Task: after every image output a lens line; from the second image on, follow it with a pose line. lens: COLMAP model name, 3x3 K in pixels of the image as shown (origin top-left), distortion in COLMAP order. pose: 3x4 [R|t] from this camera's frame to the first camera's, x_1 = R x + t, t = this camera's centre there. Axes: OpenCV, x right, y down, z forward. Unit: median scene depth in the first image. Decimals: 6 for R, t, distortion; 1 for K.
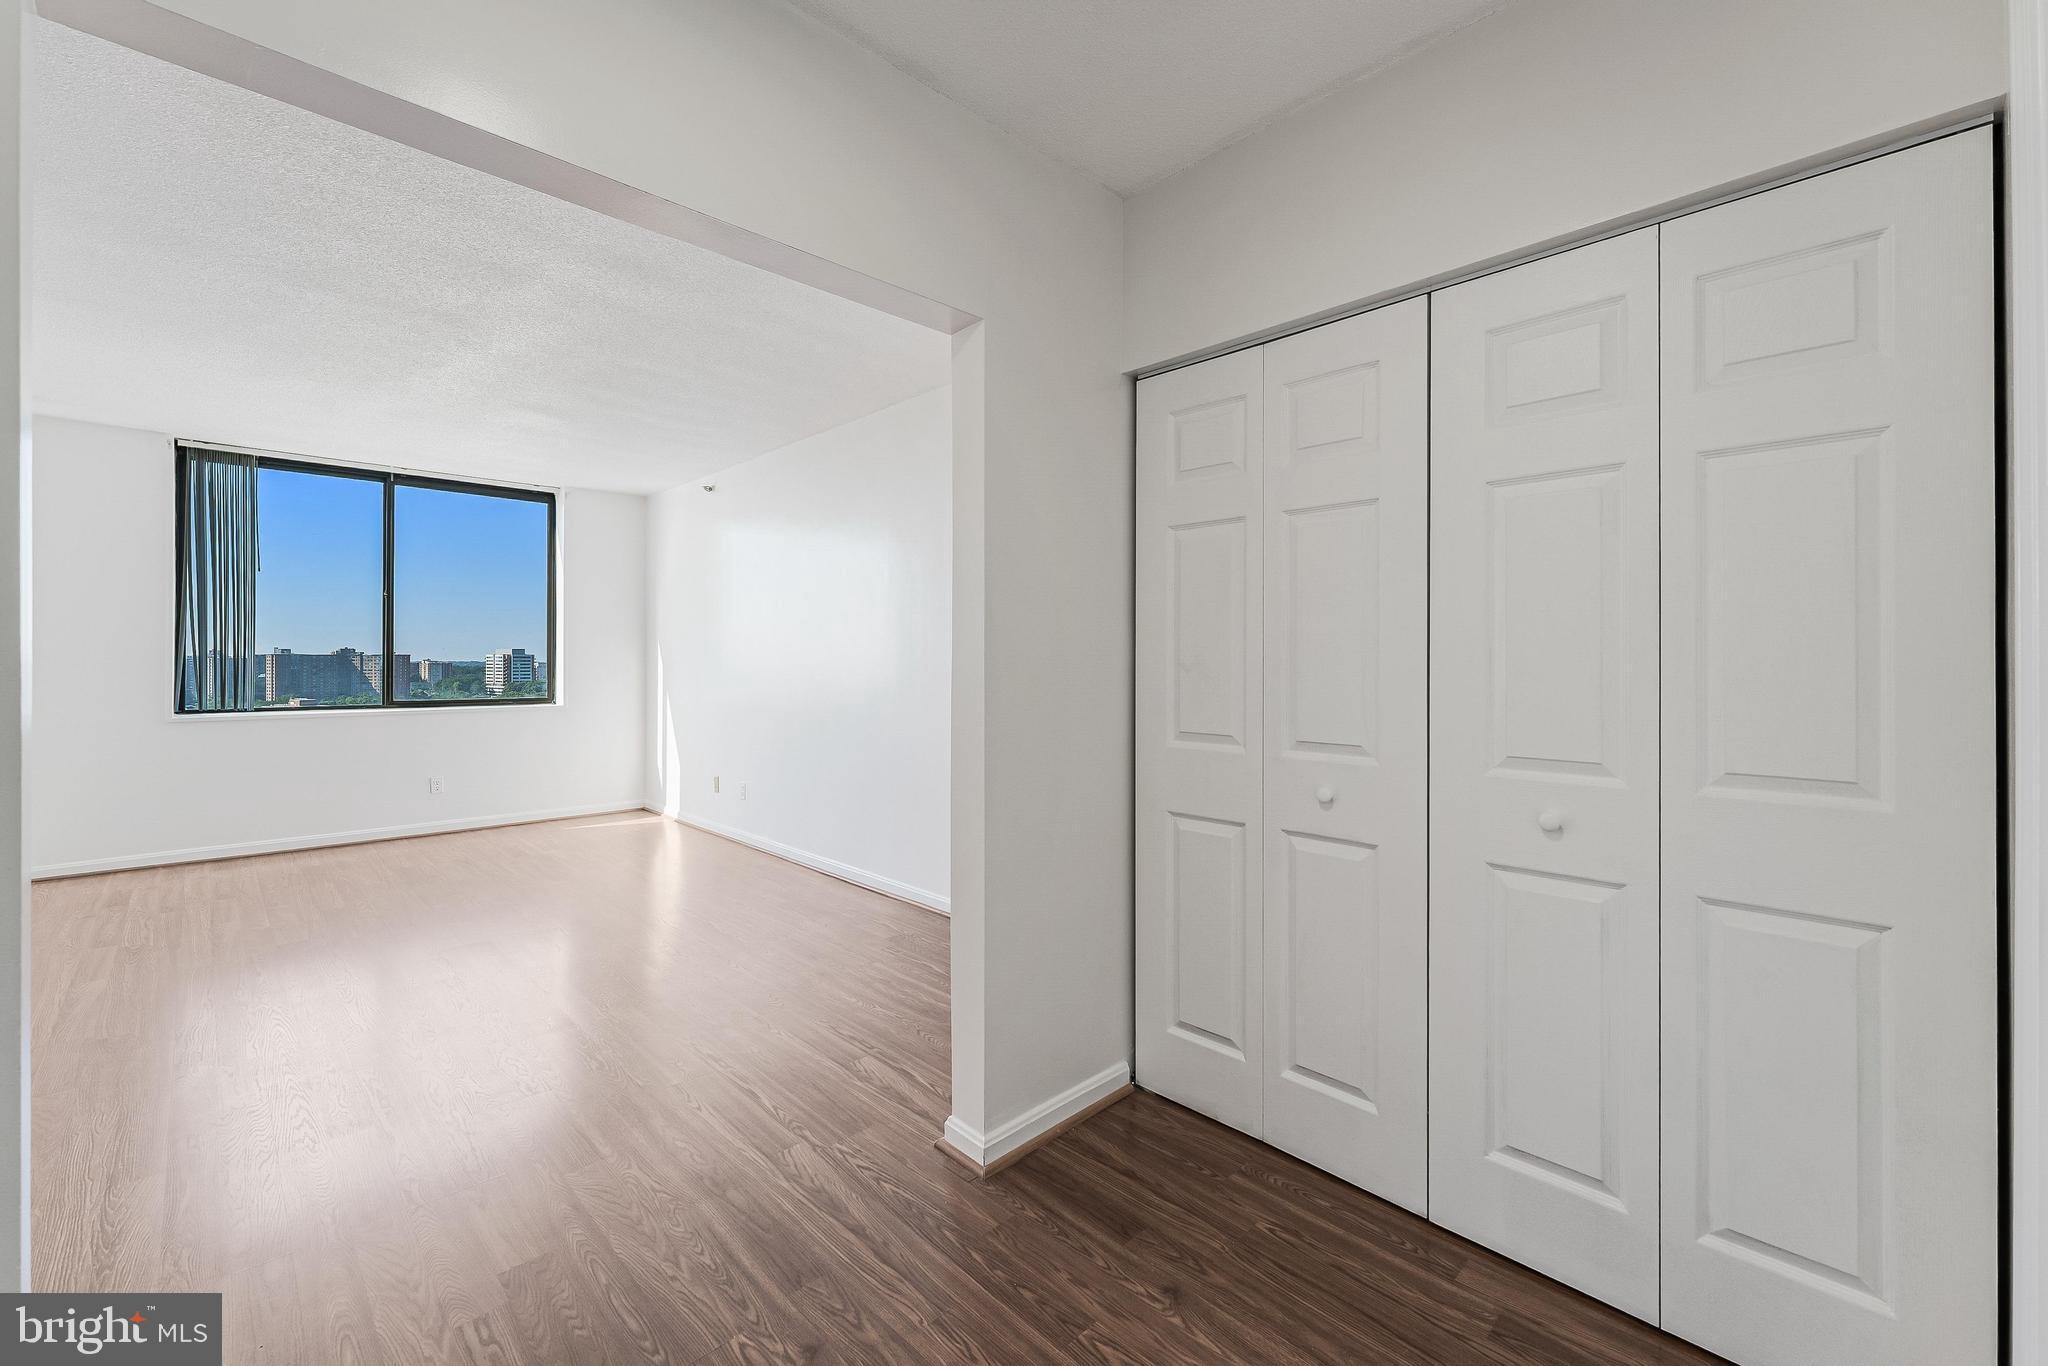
lens RADIAL K [[835.7, 0, 1024.3], [0, 835.7, 656.0], [0, 0, 1]] dist [0.005670, -0.001671]
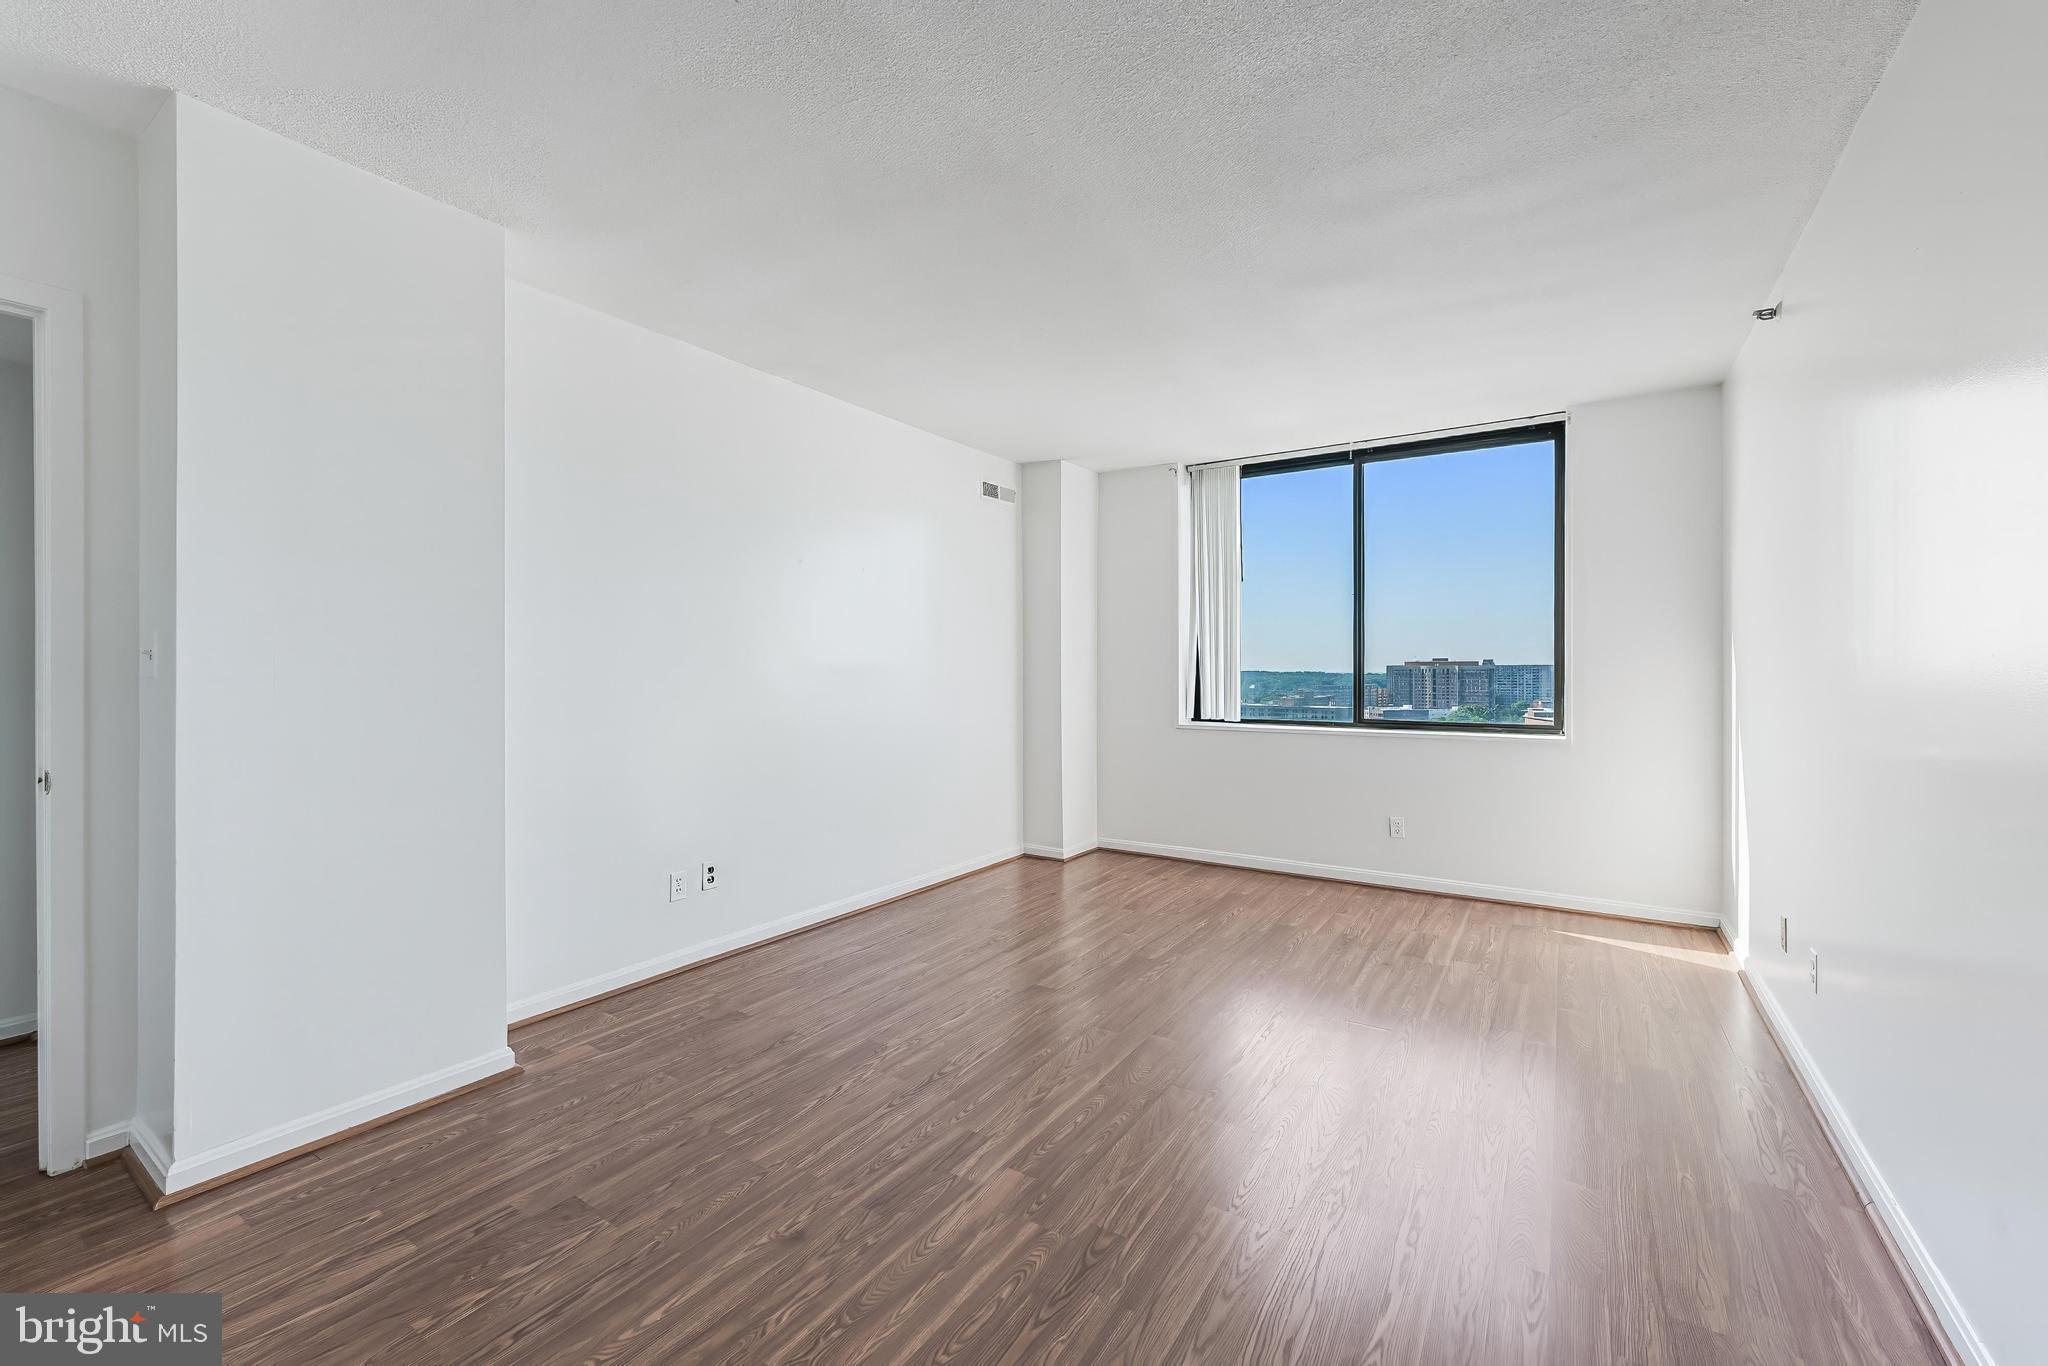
lens RADIAL K [[835.7, 0, 1032.3], [0, 835.7, 683.0], [0, 0, 1]] dist [0.005670, -0.001671]
pose [[0.220705, 0.013937, -0.975241, -0.001880], [0.005014, 0.999868, 0.015424, 0.002327], [0.975328, -0.008294, 0.220606, 0.484109]]
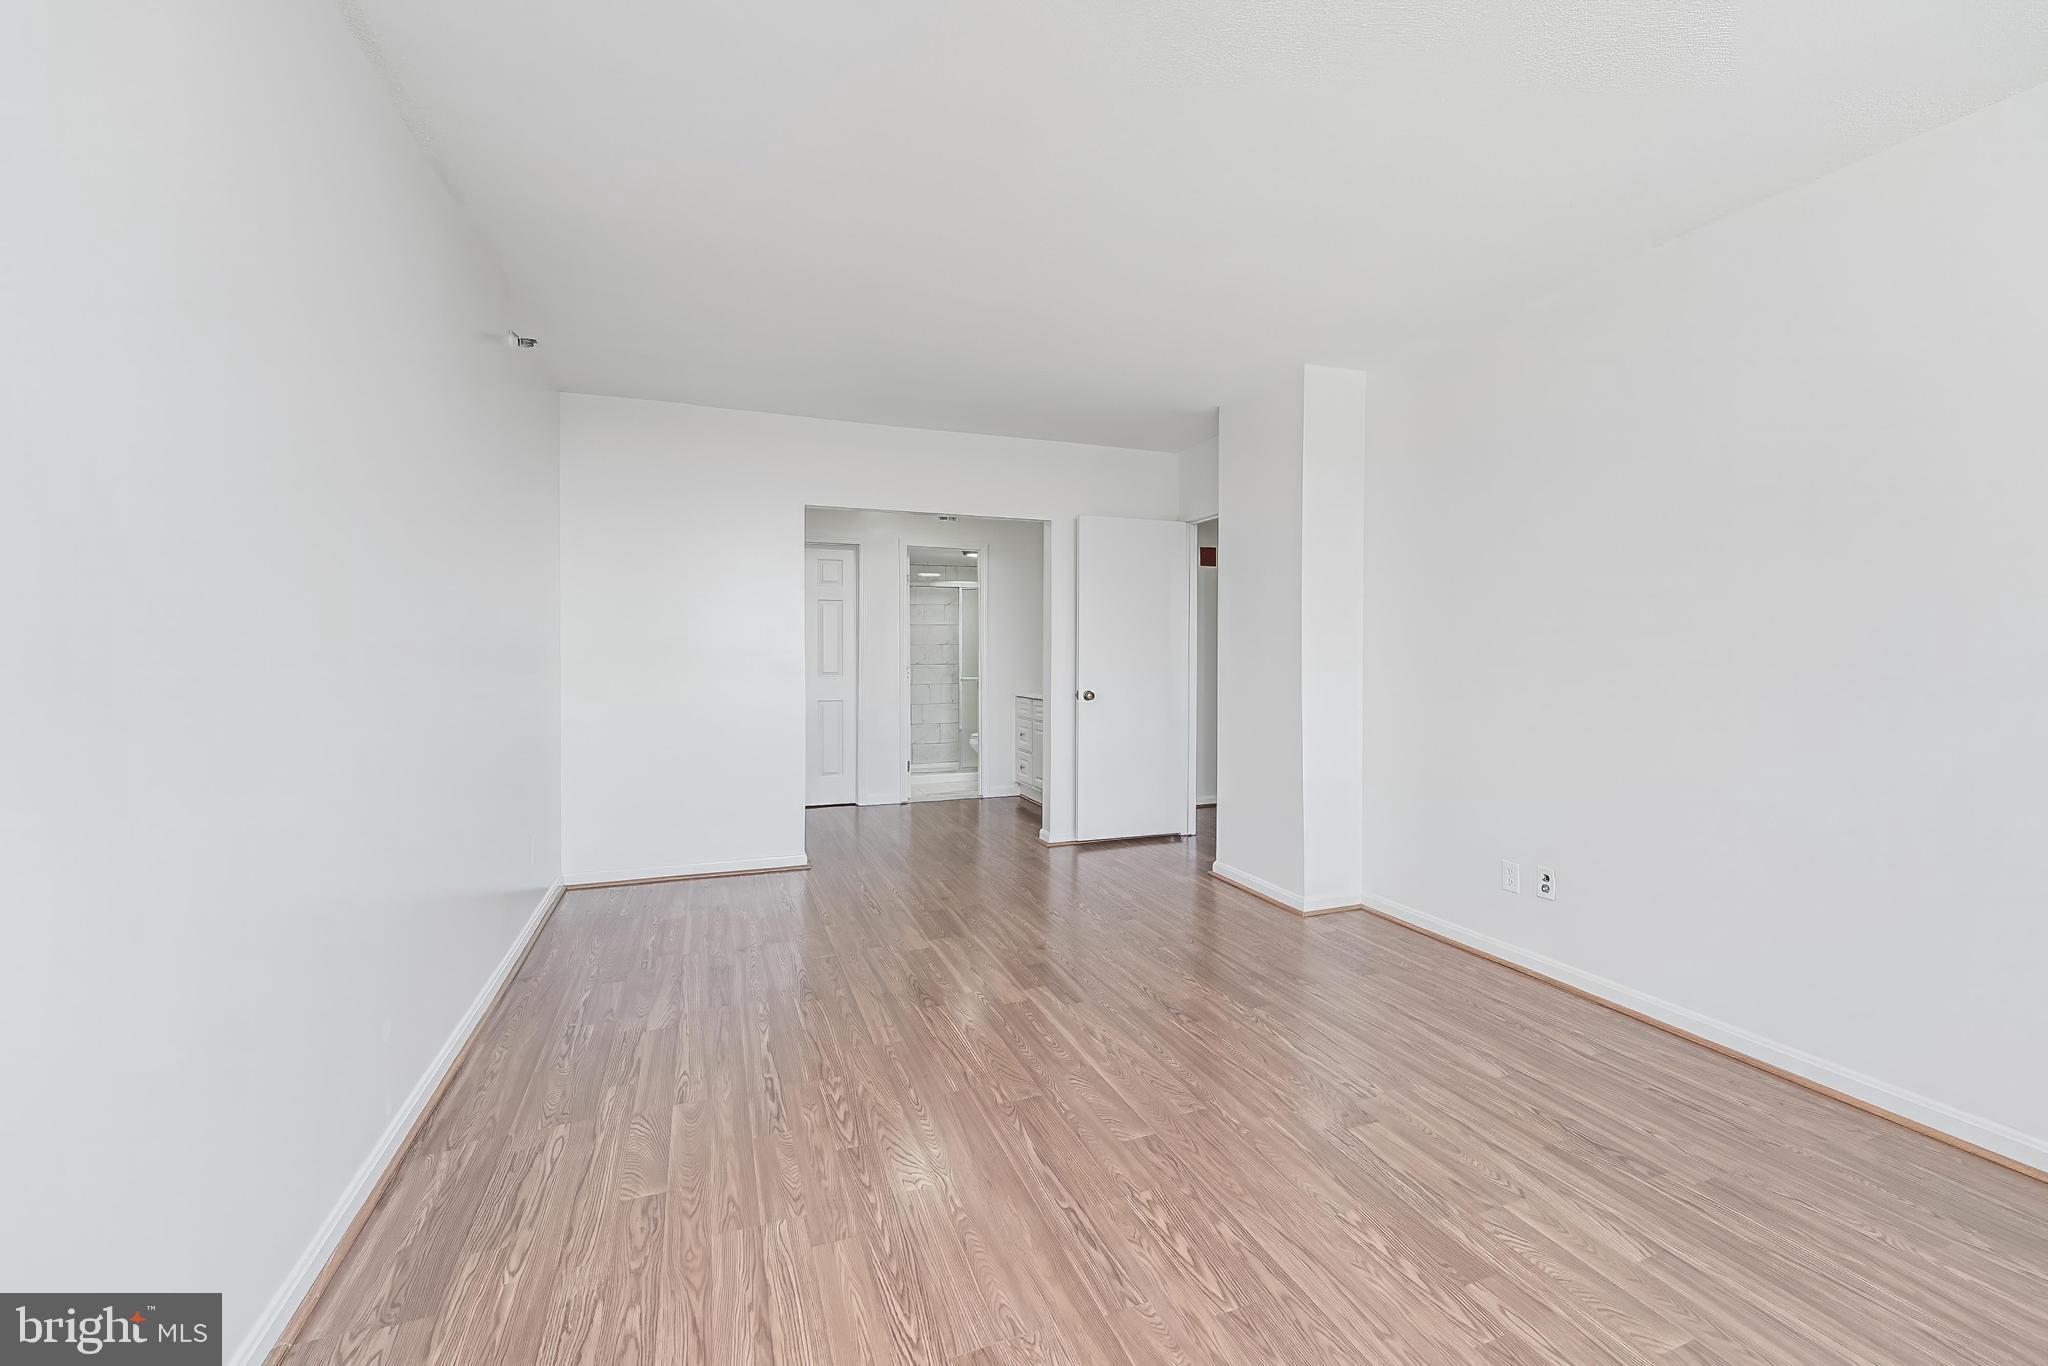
lens RADIAL K [[835.7, 0, 1033.1], [0, 835.7, 665.3], [0, 0, 1]] dist [0.005670, -0.001671]
pose [[-0.918504, -0.008539, 0.395320, -0.545893], [-0.004074, 0.999918, 0.012134, 0.004356], [-0.395391, 0.009534, -0.918464, 1.008091]]
